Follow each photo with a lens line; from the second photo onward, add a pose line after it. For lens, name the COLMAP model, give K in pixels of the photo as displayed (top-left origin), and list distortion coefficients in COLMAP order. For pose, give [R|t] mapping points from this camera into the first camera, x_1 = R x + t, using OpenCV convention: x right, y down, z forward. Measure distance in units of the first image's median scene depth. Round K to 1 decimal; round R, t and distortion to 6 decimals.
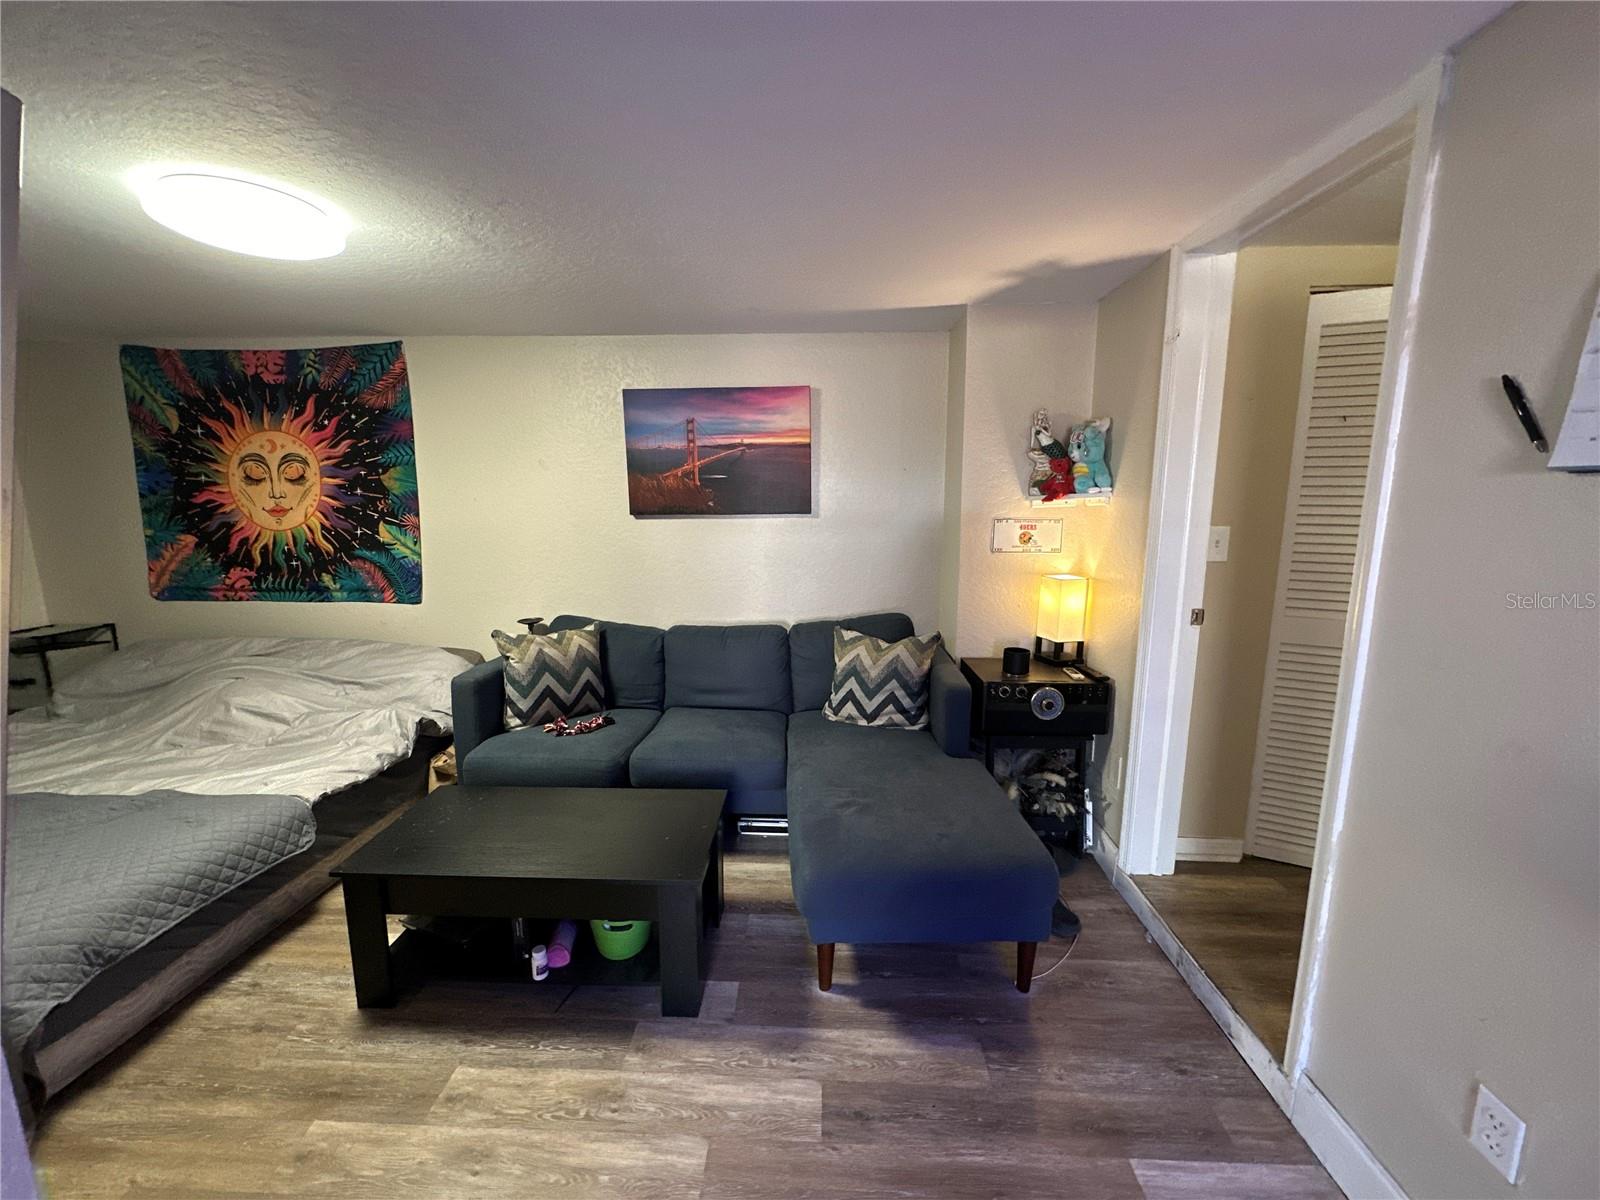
lens RADIAL K [[638.0, 0, 798.6], [0, 638.0, 599.7], [0, 0, 1]] dist [-0.003295, 0.000474]
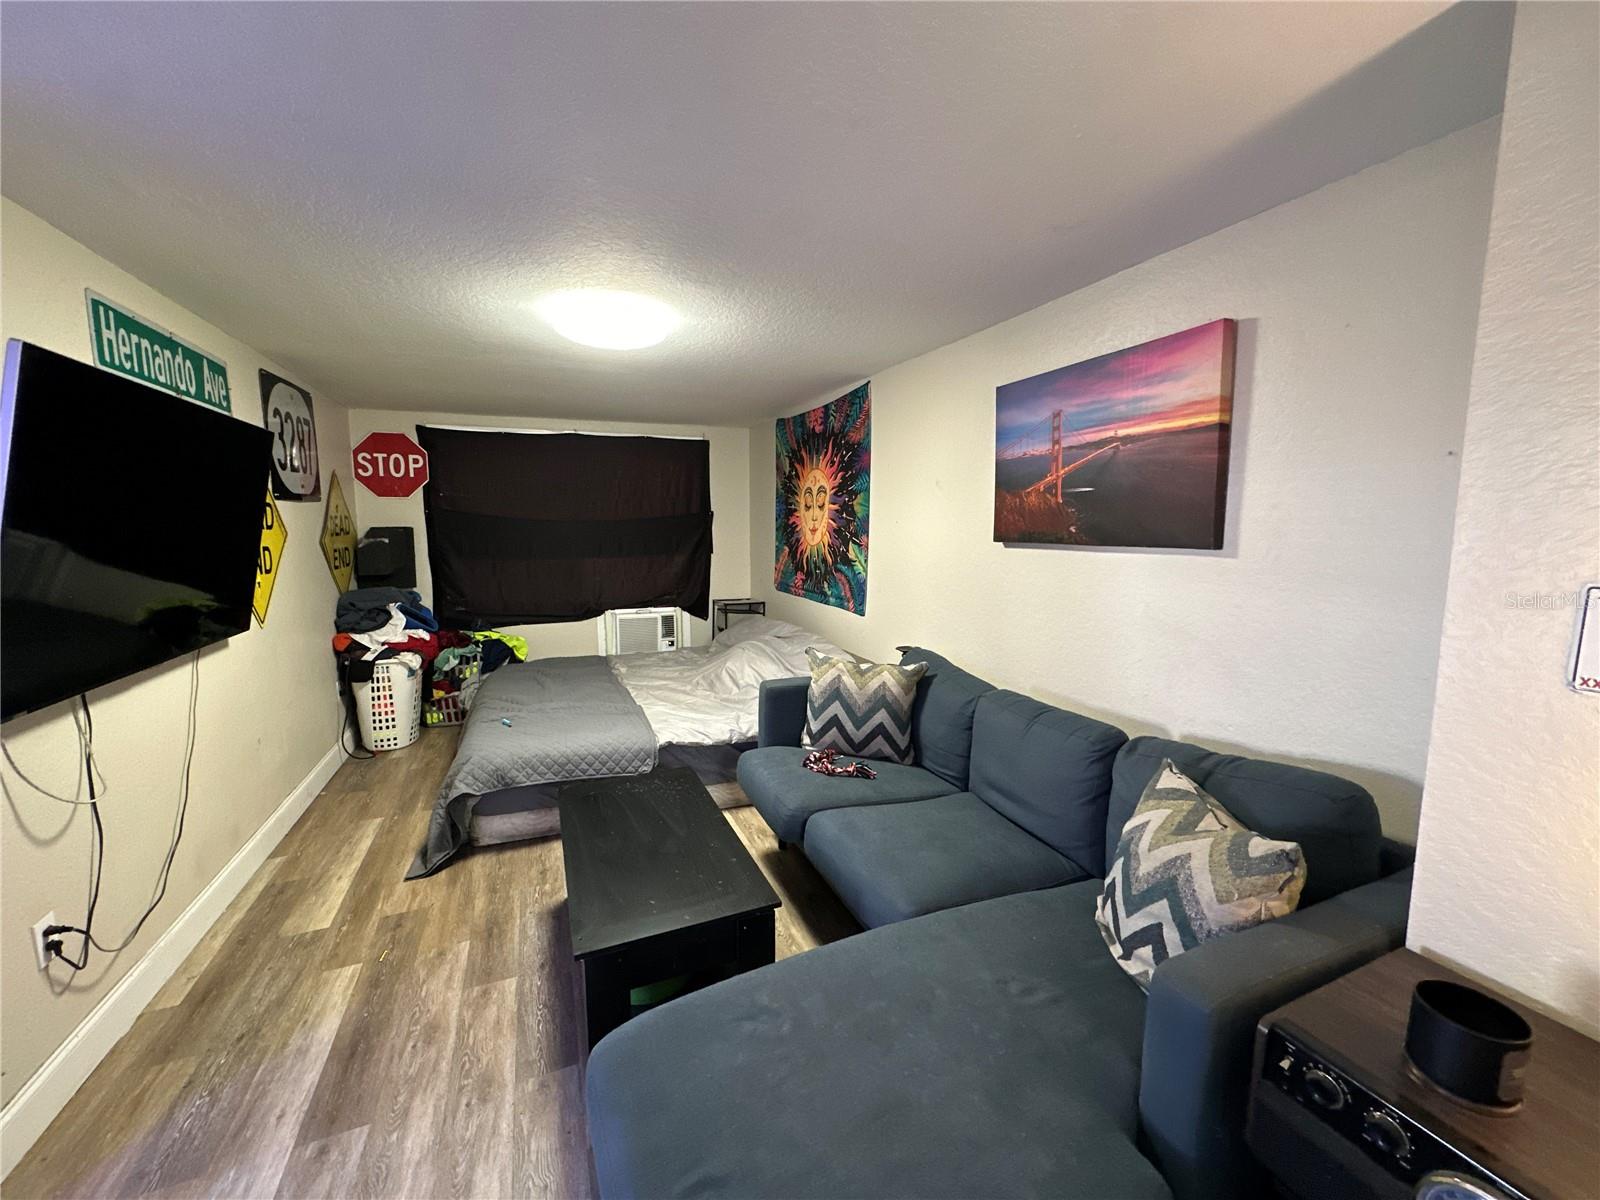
lens RADIAL K [[638.0, 0, 798.6], [0, 638.0, 599.7], [0, 0, 1]] dist [-0.003295, 0.000474]
pose [[0.424936, 0.112308, -0.898229, 0.371653], [-0.150861, 0.987183, 0.052060, -0.067488], [0.892564, 0.113386, 0.436433, 0.449085]]
